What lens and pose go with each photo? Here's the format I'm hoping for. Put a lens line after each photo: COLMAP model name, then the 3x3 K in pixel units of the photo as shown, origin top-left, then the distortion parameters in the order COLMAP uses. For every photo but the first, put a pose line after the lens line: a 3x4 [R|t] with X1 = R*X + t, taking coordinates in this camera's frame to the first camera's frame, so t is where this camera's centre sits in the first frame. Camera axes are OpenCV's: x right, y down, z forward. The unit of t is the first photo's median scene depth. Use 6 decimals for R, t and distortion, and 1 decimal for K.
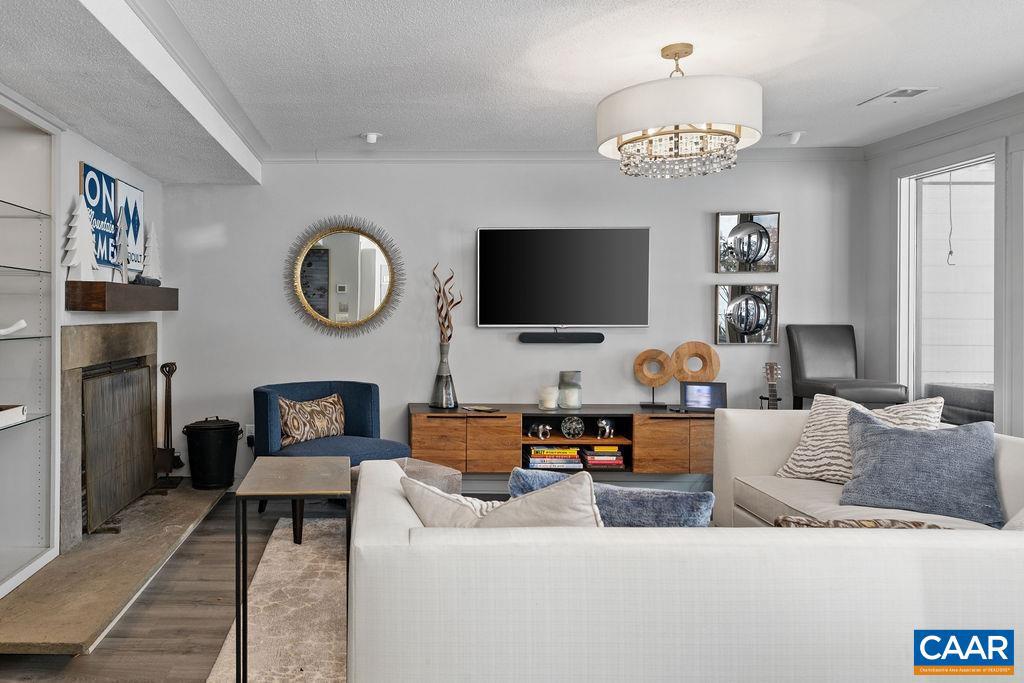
lens RADIAL K [[642.6, 0, 511.6], [0, 642.6, 315.8], [0, 0, 1]] dist [0.025089, 0.001092]
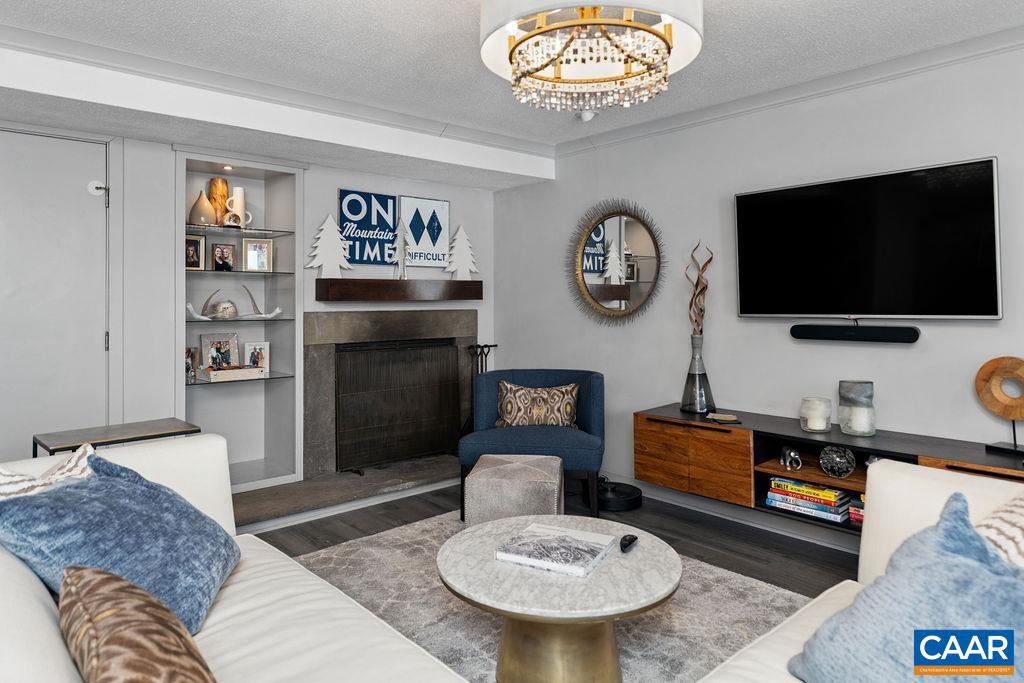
lens RADIAL K [[651.9, 0, 511.7], [0, 651.9, 297.0], [0, 0, 1]] dist [-0.006297, -0.000539]
pose [[0.665907, -0.011069, -0.745952, 0.398998], [0.004188, 0.999930, -0.011100, 0.000644], [0.746023, 0.004268, 0.665907, 0.268127]]
